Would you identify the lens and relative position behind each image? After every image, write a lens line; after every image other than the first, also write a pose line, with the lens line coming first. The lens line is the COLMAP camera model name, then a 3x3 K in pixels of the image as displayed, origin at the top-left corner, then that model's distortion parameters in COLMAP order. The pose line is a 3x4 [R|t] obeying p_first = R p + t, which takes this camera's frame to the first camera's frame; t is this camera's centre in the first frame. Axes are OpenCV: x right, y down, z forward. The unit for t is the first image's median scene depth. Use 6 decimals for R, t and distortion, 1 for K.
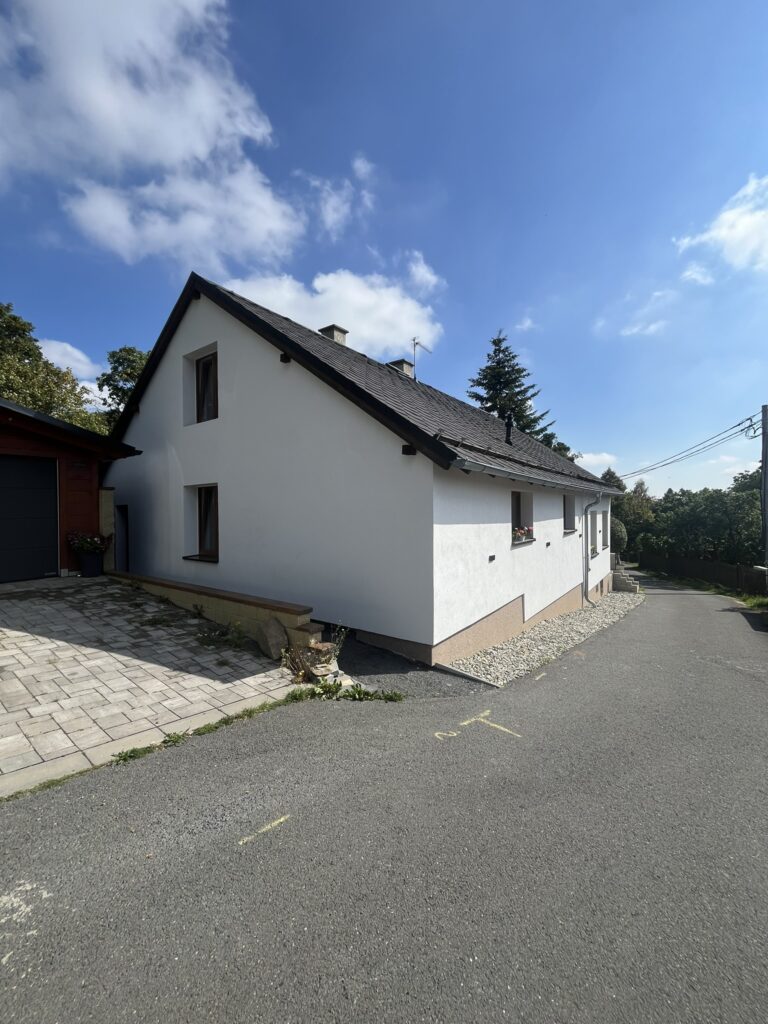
lens RADIAL K [[407.5, 0, 384.6], [0, 407.5, 513.1], [0, 0, 1]] dist [-0.007933, -0.000393]
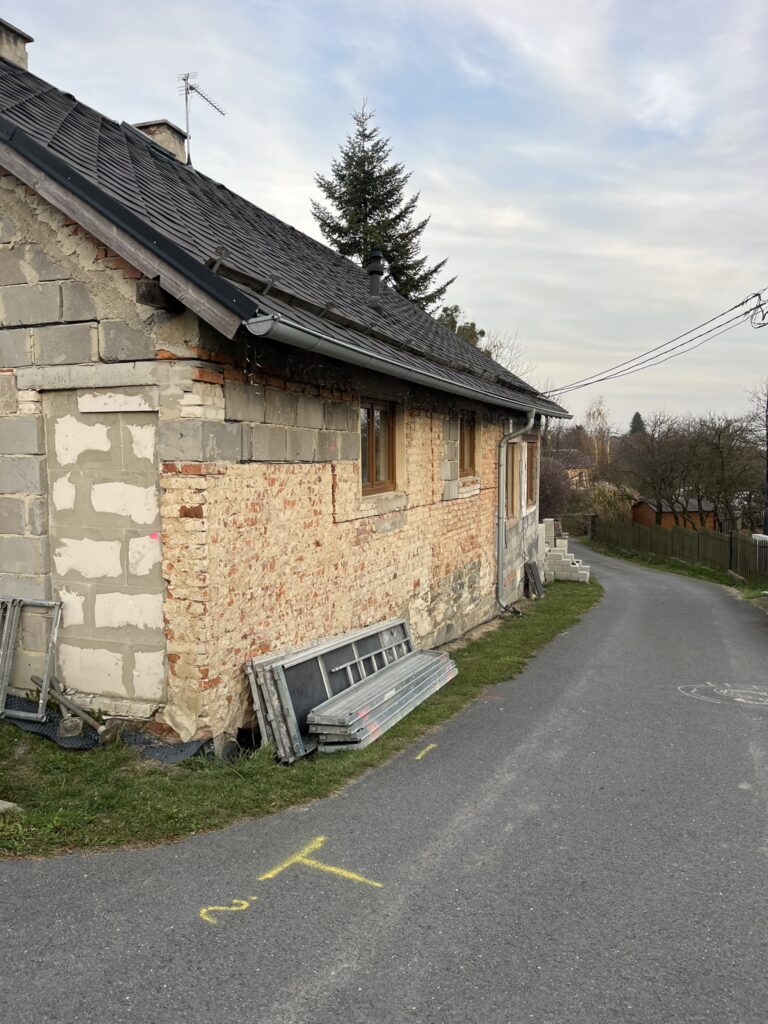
lens RADIAL K [[770.3, 0, 382.7], [0, 770.3, 507.8], [0, 0, 1]] dist [0.056724, -0.085317]
pose [[0.956471, -0.020014, 0.291140, 0.036027], [-0.000945, 0.997428, 0.071670, 0.014091], [-0.291826, -0.068825, 0.953992, 0.067624]]
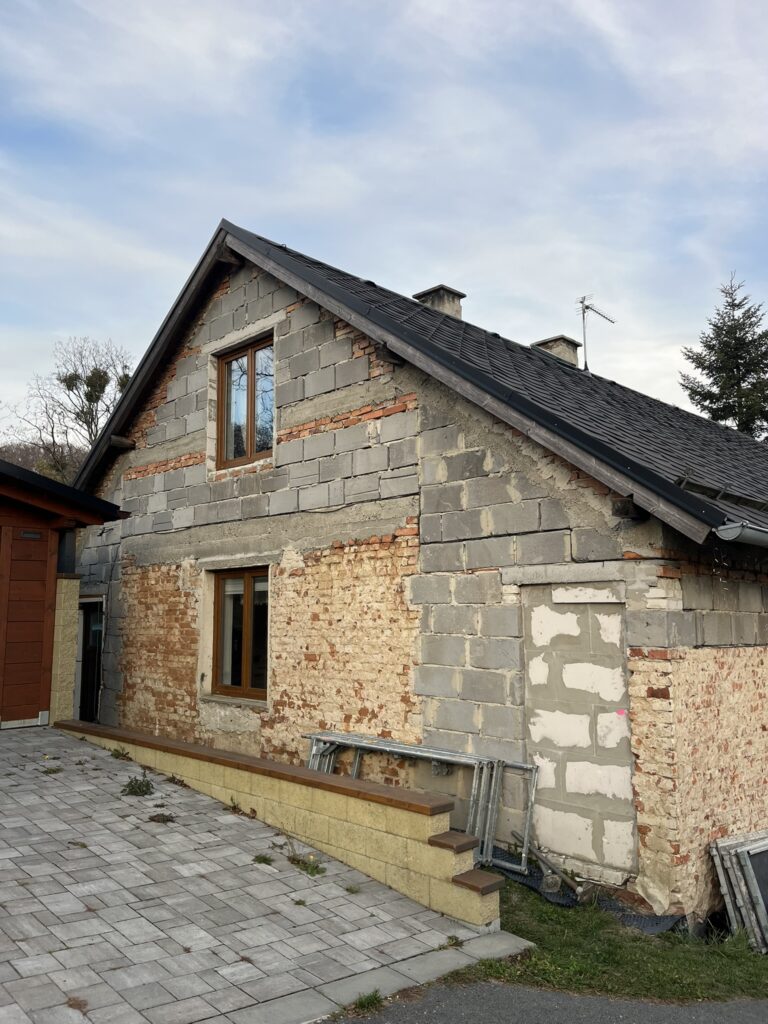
lens RADIAL K [[770.3, 0, 385.4], [0, 770.3, 507.0], [0, 0, 1]] dist [0.056724, -0.085317]
pose [[0.989049, -0.015417, -0.146777, -0.077971], [-0.005098, 0.990366, -0.138378, -0.007694], [0.147496, 0.137611, 0.979443, -0.049473]]
